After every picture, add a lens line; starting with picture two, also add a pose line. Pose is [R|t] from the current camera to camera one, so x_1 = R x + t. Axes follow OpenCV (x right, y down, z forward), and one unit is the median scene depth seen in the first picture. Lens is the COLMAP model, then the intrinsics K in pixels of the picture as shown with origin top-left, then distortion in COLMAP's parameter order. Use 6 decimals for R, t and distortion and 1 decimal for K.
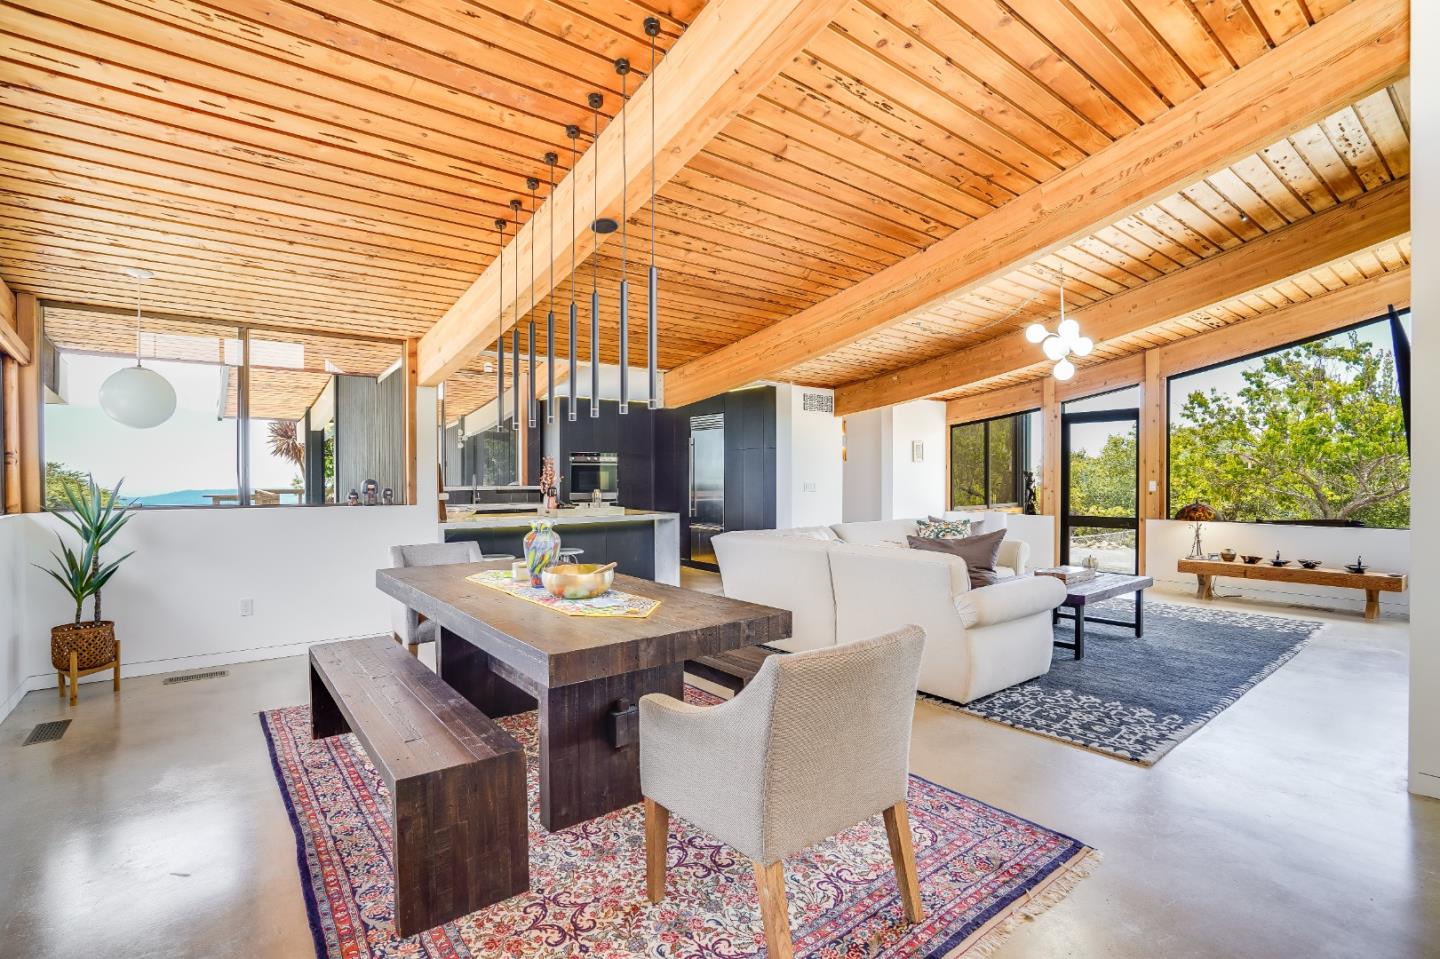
lens RADIAL K [[675.5, 0, 714.0], [0, 675.5, 491.2], [0, 0, 1]] dist [-0.036435, 0.004325]
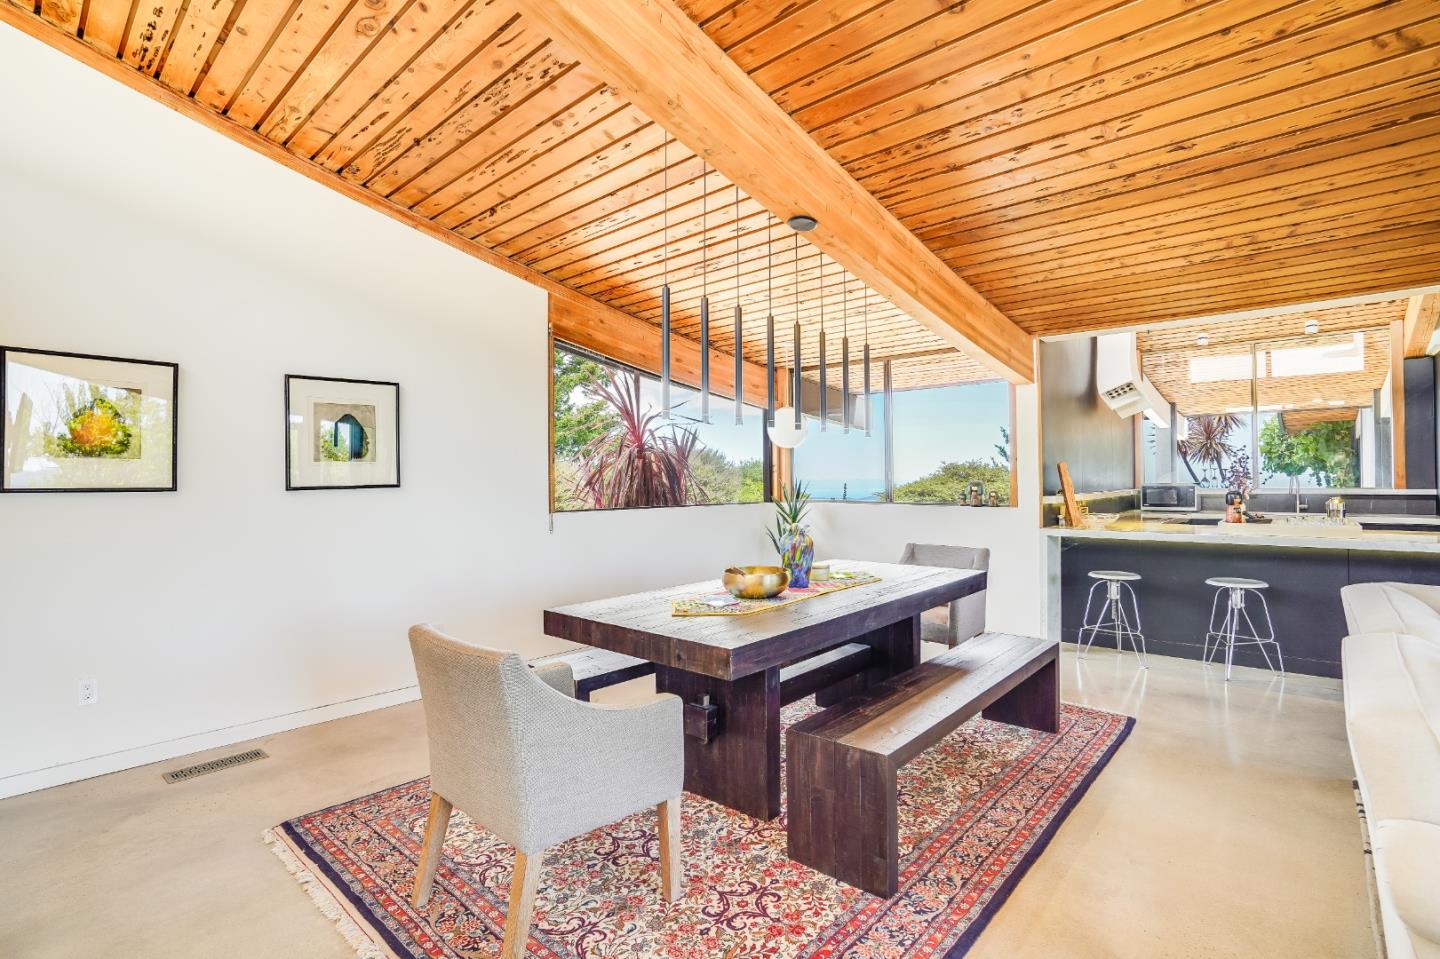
lens RADIAL K [[675.5, 0, 719.4], [0, 675.5, 470.5], [0, 0, 1]] dist [-0.036435, 0.004325]
pose [[0.167280, -0.010353, -0.985855, 0.526711], [-0.016964, 0.999767, -0.013378, -0.015163], [0.985763, 0.018962, 0.167066, 0.494133]]
